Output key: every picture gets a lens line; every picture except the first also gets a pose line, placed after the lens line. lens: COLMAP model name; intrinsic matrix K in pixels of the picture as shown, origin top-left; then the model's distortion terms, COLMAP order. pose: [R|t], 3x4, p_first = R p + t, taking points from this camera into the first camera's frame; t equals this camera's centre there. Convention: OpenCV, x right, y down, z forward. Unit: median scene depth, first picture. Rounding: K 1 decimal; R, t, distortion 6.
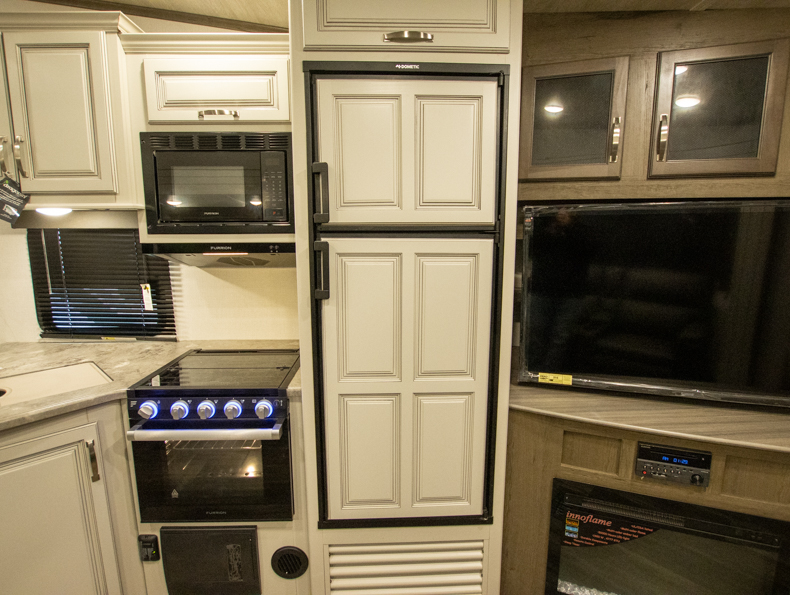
lens RADIAL K [[411.6, 0, 399.6], [0, 411.6, 295.2], [0, 0, 1]] dist [-0.030212, 0.001070]
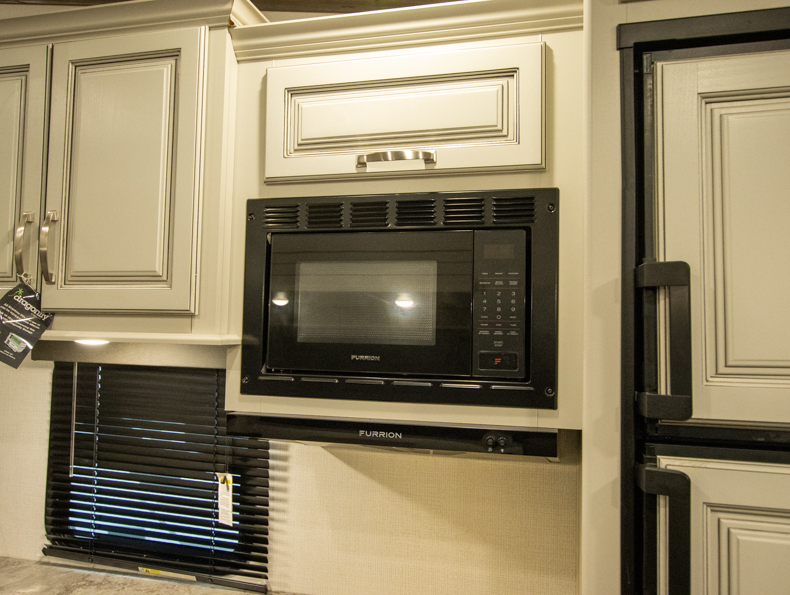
lens RADIAL K [[631.8, 0, 395.3], [0, 631.8, 283.9], [0, 0, 1]] dist [-0.005022, -0.003487]
pose [[0.954224, -0.002723, -0.299081, -0.214833], [-0.062734, 0.975893, -0.209040, -0.136843], [0.292440, 0.218233, 0.931049, 0.317991]]
